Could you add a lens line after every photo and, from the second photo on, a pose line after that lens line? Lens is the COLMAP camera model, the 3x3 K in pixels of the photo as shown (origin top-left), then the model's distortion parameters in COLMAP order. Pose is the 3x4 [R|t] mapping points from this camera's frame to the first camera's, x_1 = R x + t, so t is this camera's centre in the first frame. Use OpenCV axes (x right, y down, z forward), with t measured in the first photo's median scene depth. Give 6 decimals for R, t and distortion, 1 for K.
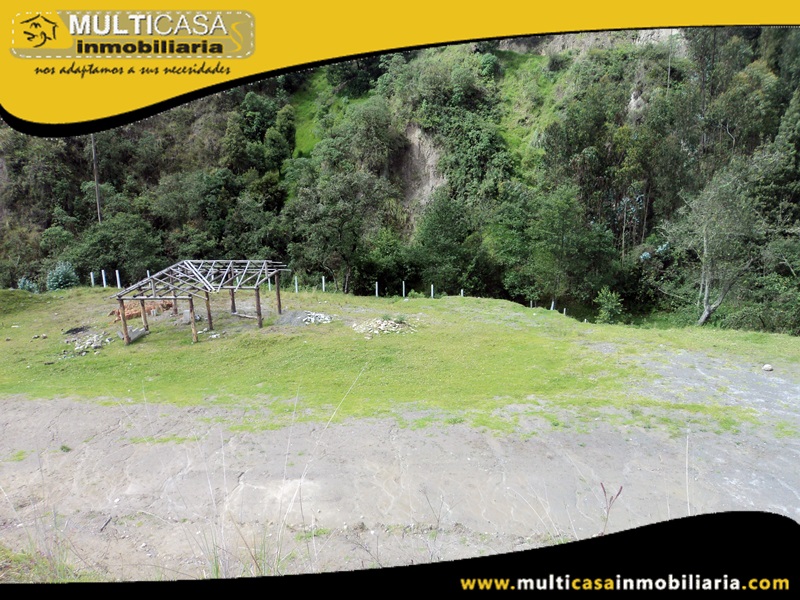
lens RADIAL K [[636.6, 0, 405.8], [0, 636.6, 297.6], [0, 0, 1]] dist [-0.032792, 0.018124]
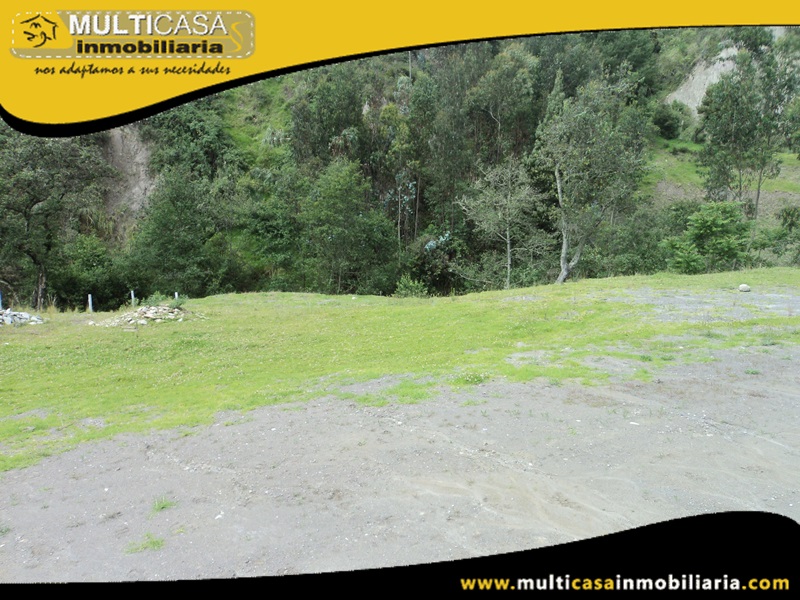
lens RADIAL K [[643.4, 0, 400.0], [0, 643.4, 300.0], [0, 0, 1]] dist [0.004361, 0.007253]
pose [[0.887536, -0.053862, 0.457579, -0.053047], [0.095501, 0.993081, -0.068342, 0.048725], [-0.450731, 0.104355, 0.886539, 0.177108]]
